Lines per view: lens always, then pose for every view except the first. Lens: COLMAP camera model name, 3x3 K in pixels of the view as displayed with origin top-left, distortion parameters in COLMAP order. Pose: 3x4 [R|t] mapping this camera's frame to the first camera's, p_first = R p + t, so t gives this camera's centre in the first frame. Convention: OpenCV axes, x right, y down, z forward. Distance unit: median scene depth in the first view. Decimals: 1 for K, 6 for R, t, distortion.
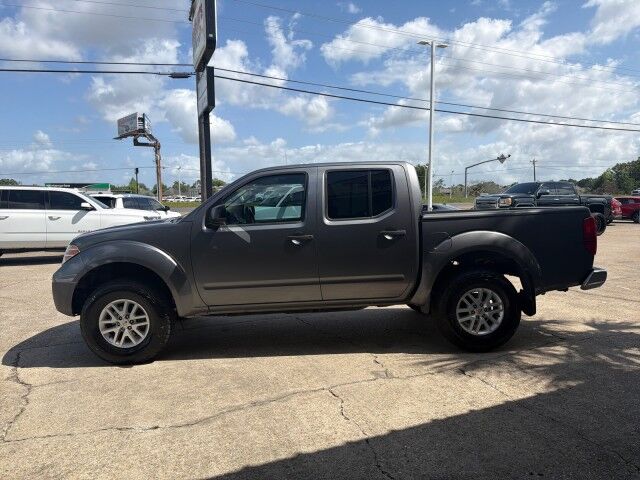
lens RADIAL K [[450.8, 0, 322.1], [0, 450.8, 246.2], [0, 0, 1]] dist [0.032546, -0.040573]
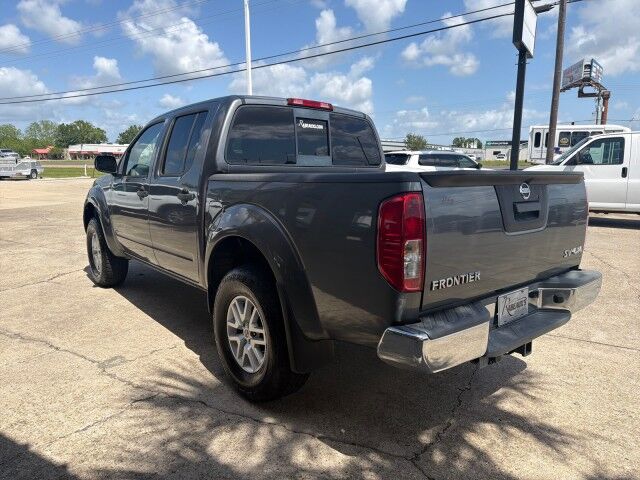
lens RADIAL K [[450.8, 0, 322.2], [0, 450.8, 243.3], [0, 0, 1]] dist [0.032546, -0.040573]
pose [[0.596382, 0.157032, -0.787191, 0.891461], [-0.089321, 0.987570, 0.129334, -0.070573], [0.797715, -0.006820, 0.602995, 0.716218]]
